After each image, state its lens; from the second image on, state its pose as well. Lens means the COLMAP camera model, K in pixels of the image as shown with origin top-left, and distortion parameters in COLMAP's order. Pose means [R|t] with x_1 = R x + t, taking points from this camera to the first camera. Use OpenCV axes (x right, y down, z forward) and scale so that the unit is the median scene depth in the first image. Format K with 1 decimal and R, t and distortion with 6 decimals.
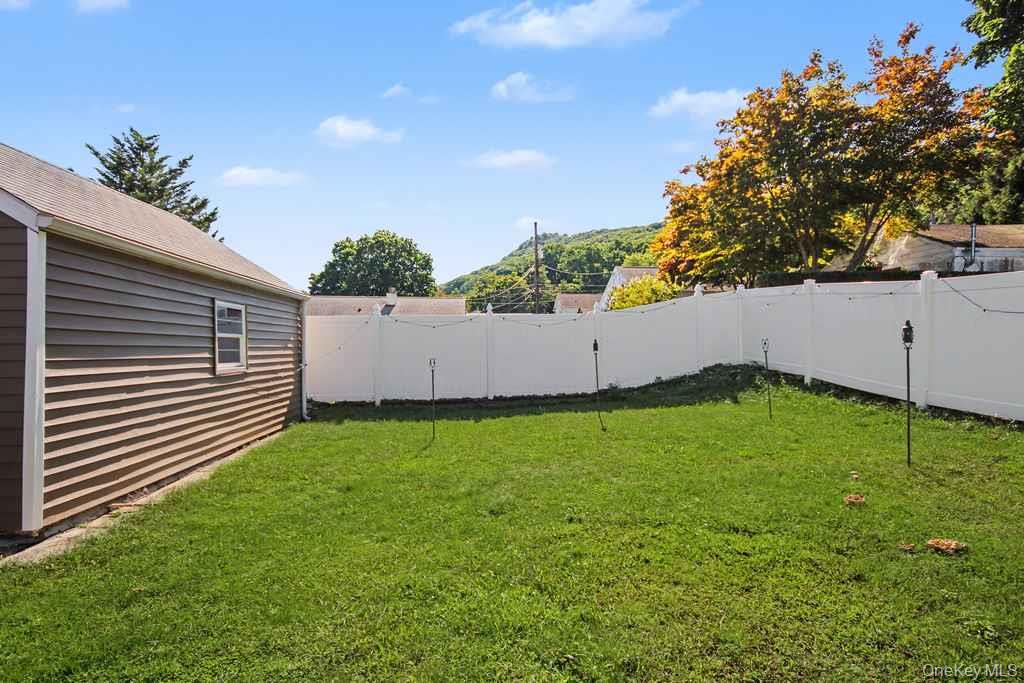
lens RADIAL K [[514.6, 0, 512.0], [0, 514.6, 344.7], [0, 0, 1]] dist [0.014368, -0.000452]
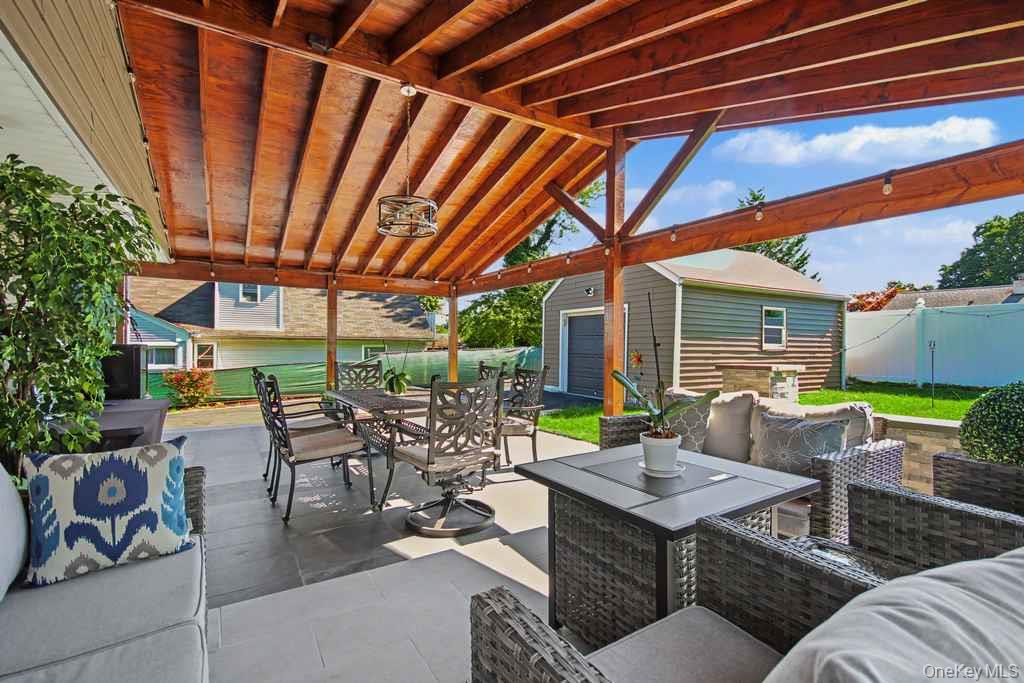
lens RADIAL K [[469.6, 0, 506.7], [0, 469.6, 342.1], [0, 0, 1]] dist [0.000622, 0.000482]
pose [[0.421858, -0.000327, -0.906662, 0.272330], [-0.005530, 0.999980, -0.002934, 0.023431], [0.906645, 0.006251, 0.421848, -0.241467]]
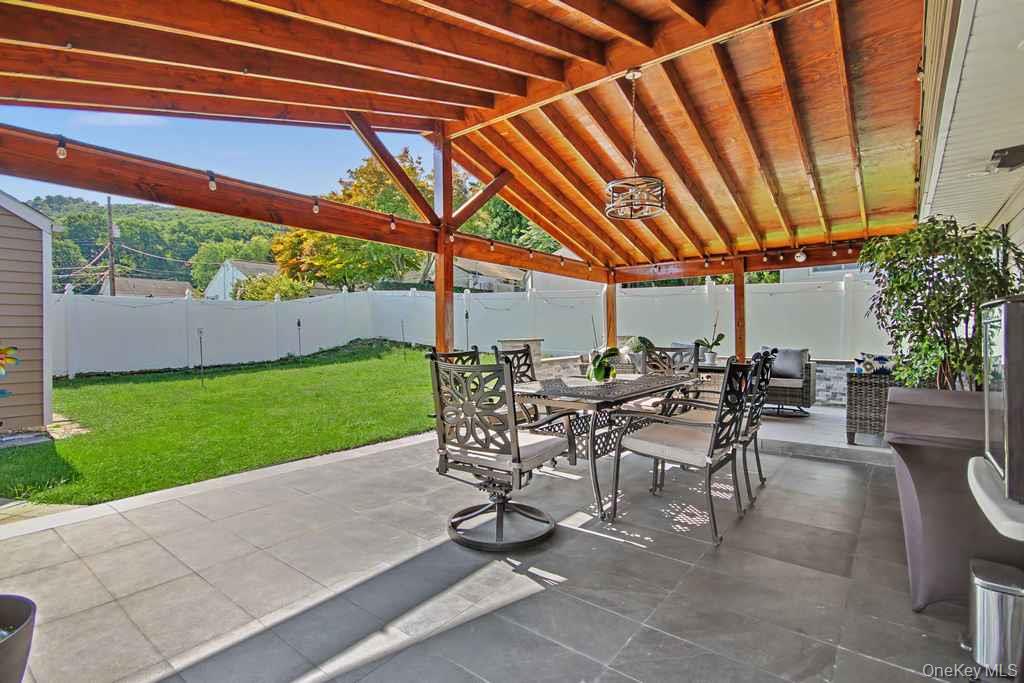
lens RADIAL K [[485.1, 0, 510.1], [0, 485.1, 340.0], [0, 0, 1]] dist [-0.000659, -0.000492]
pose [[0.692489, -0.010966, 0.721345, -0.333001], [0.006491, 0.999939, 0.008970, 0.032166], [-0.721400, -0.001529, 0.692517, -0.329892]]
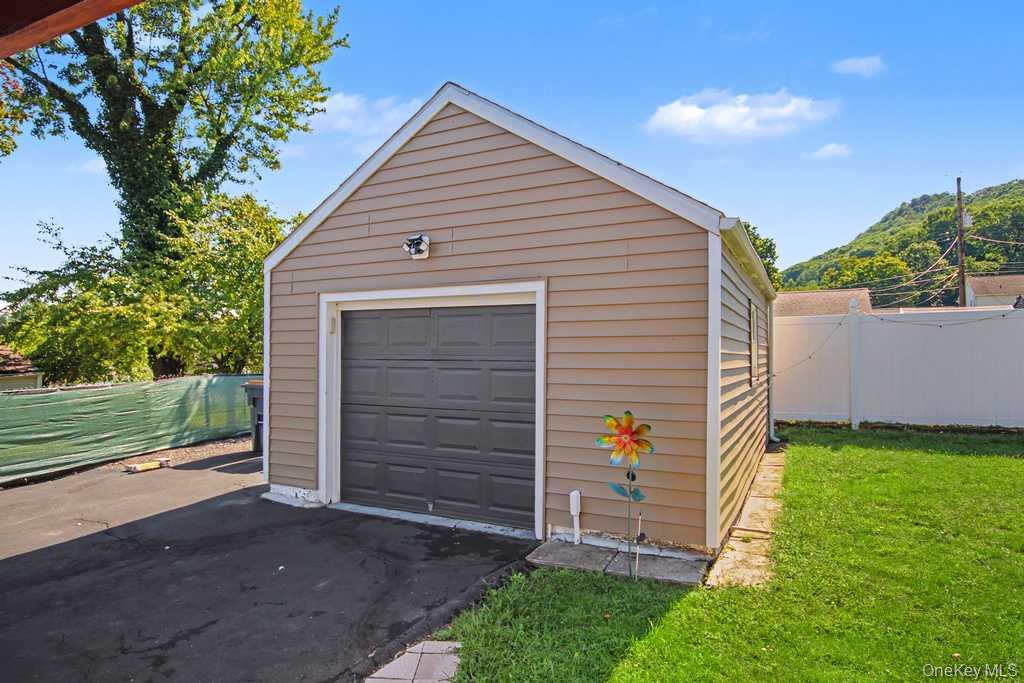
lens RADIAL K [[592.9, 0, 511.0], [0, 592.9, 353.0], [0, 0, 1]] dist [-0.002443, 0.000170]
pose [[0.853727, 0.000392, -0.520721, -0.223336], [0.001349, 0.999995, 0.002964, -0.001324], [0.520719, -0.003232, 0.853722, -0.043468]]
